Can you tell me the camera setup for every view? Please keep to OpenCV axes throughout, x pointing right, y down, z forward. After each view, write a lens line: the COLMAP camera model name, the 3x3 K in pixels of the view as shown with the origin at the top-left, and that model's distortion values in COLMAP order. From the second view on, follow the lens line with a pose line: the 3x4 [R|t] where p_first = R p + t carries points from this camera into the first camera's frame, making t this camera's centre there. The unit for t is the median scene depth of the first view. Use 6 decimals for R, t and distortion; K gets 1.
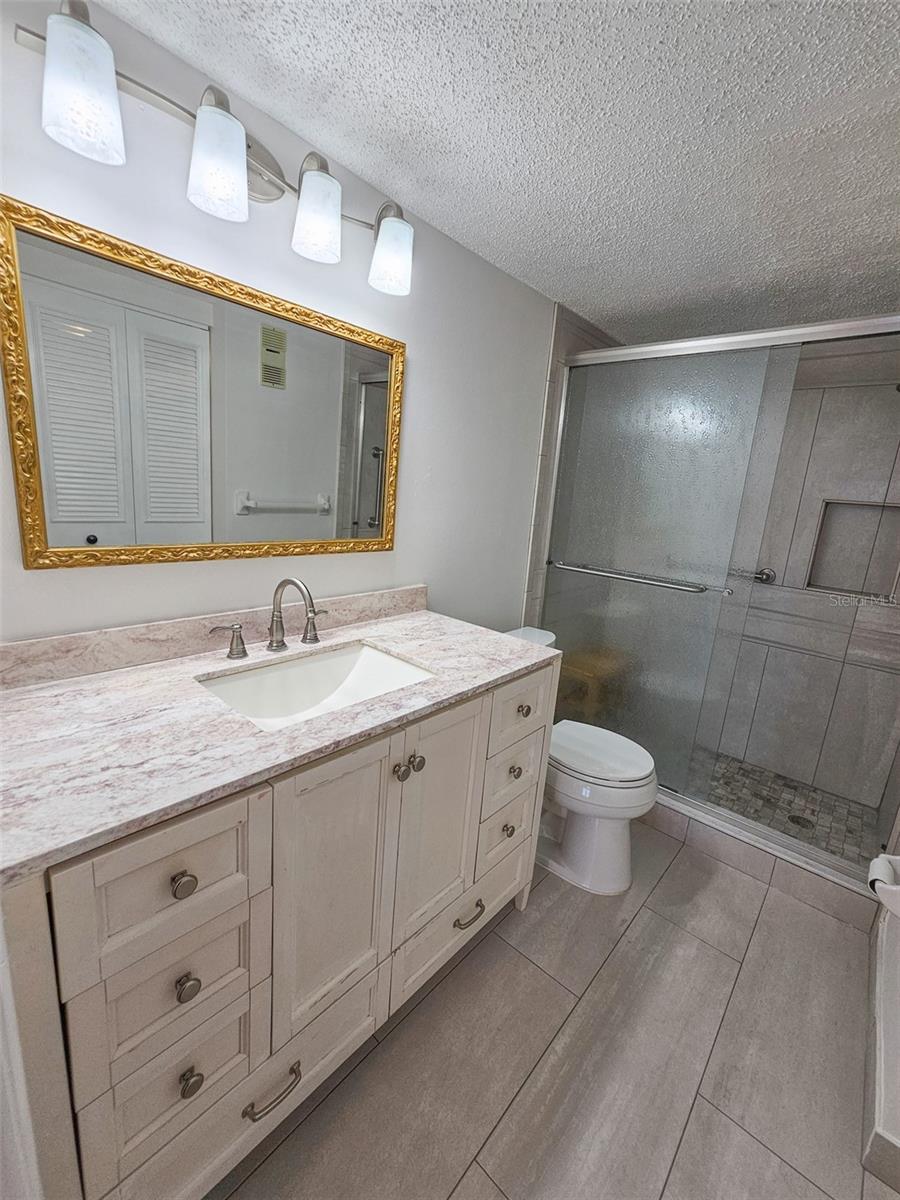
lens RADIAL K [[498.2, 0, 457.2], [0, 498.2, 605.5], [0, 0, 1]] dist [-0.015487, 0.007553]
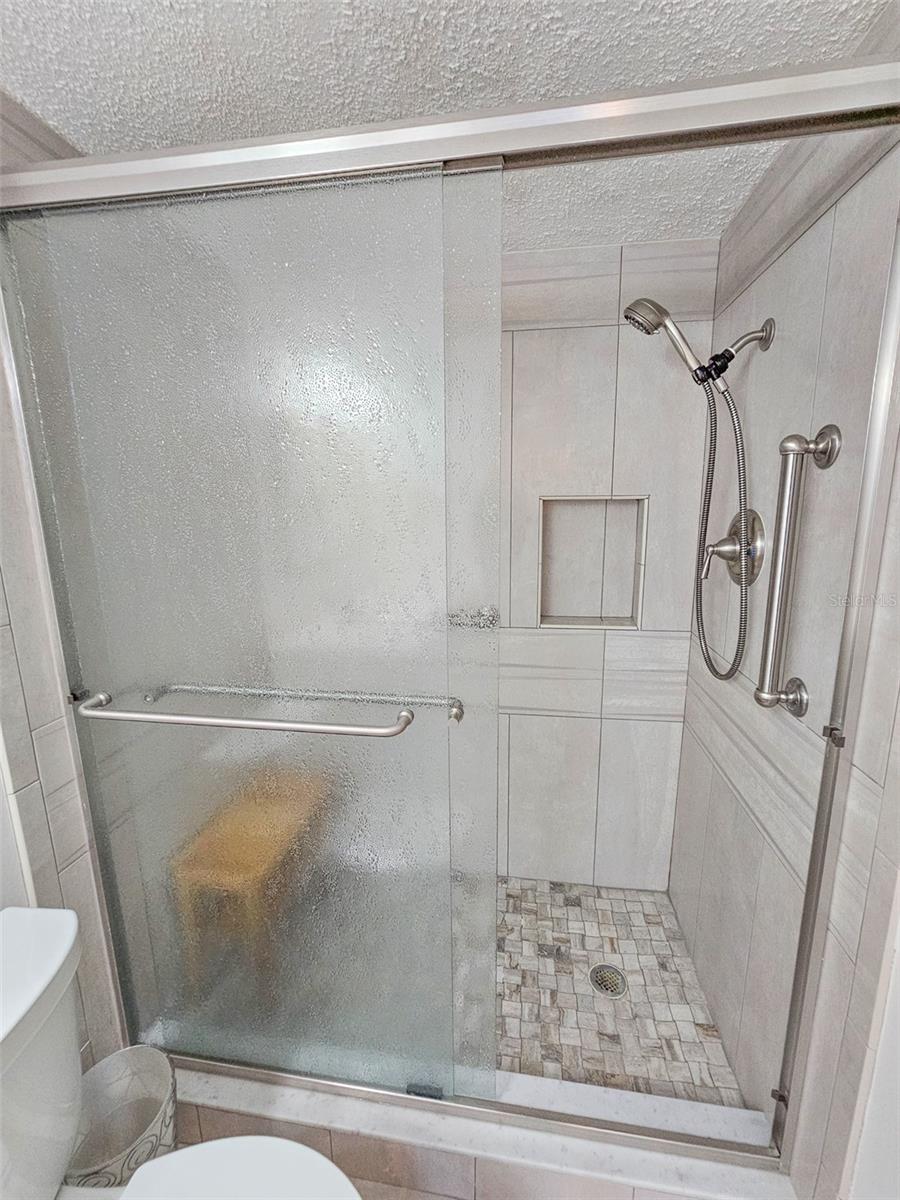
lens RADIAL K [[498.2, 0, 456.5], [0, 498.2, 599.7], [0, 0, 1]] dist [-0.015487, 0.007553]
pose [[0.832575, -0.185896, 0.521786, 0.330402], [0.191502, 0.980516, 0.043761, -0.161125], [-0.519755, 0.063489, 0.851953, 0.612105]]
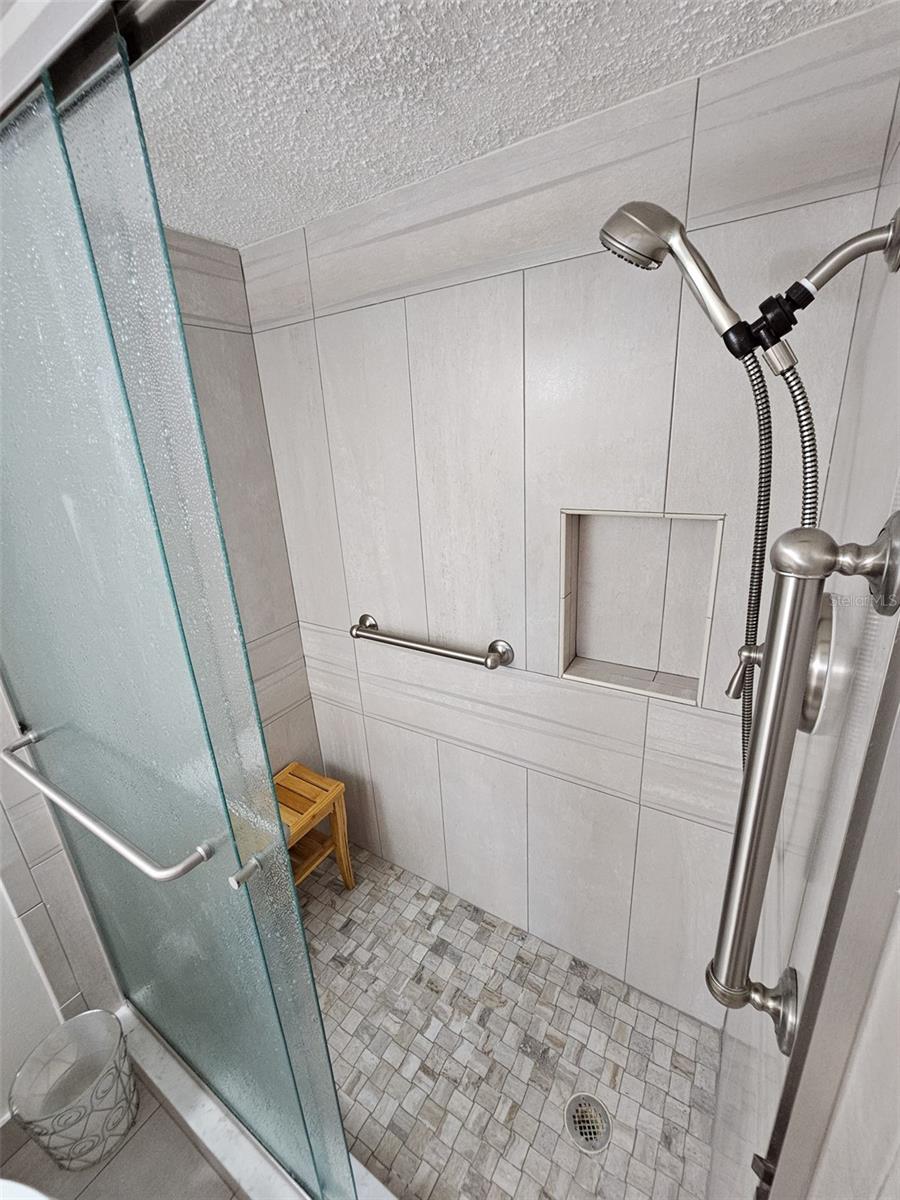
lens RADIAL K [[498.2, 0, 456.5], [0, 498.2, 601.9], [0, 0, 1]] dist [-0.015487, 0.007553]
pose [[0.977621, -0.169851, 0.124131, 0.706153], [0.155559, 0.980872, 0.117008, -0.249508], [-0.141631, -0.095079, 0.985343, 0.654982]]
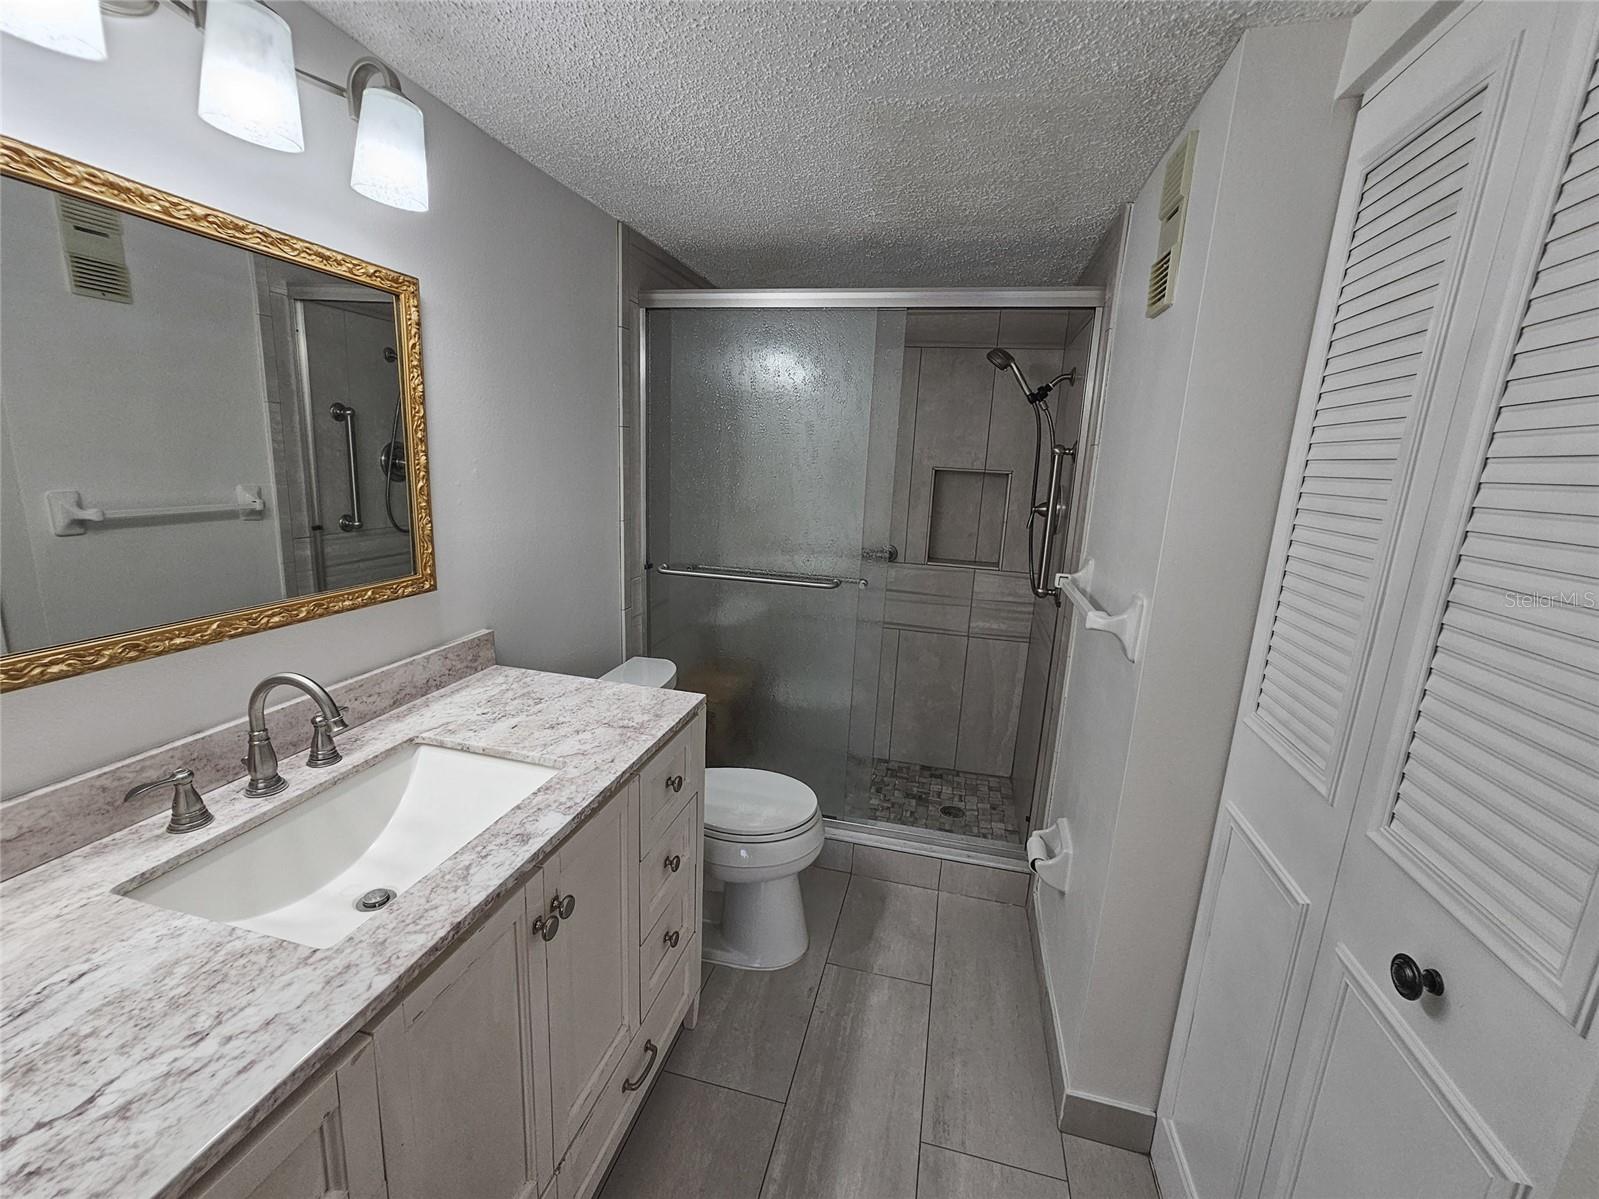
lens RADIAL K [[663.8, 0, 805.5], [0, 663.8, 608.2], [0, 0, 1]] dist [-0.015487, 0.007553]
pose [[0.883510, -0.135564, 0.448366, -0.082383], [0.121020, 0.990769, 0.061088, -0.072198], [-0.452509, 0.000290, 0.891760, -0.002809]]
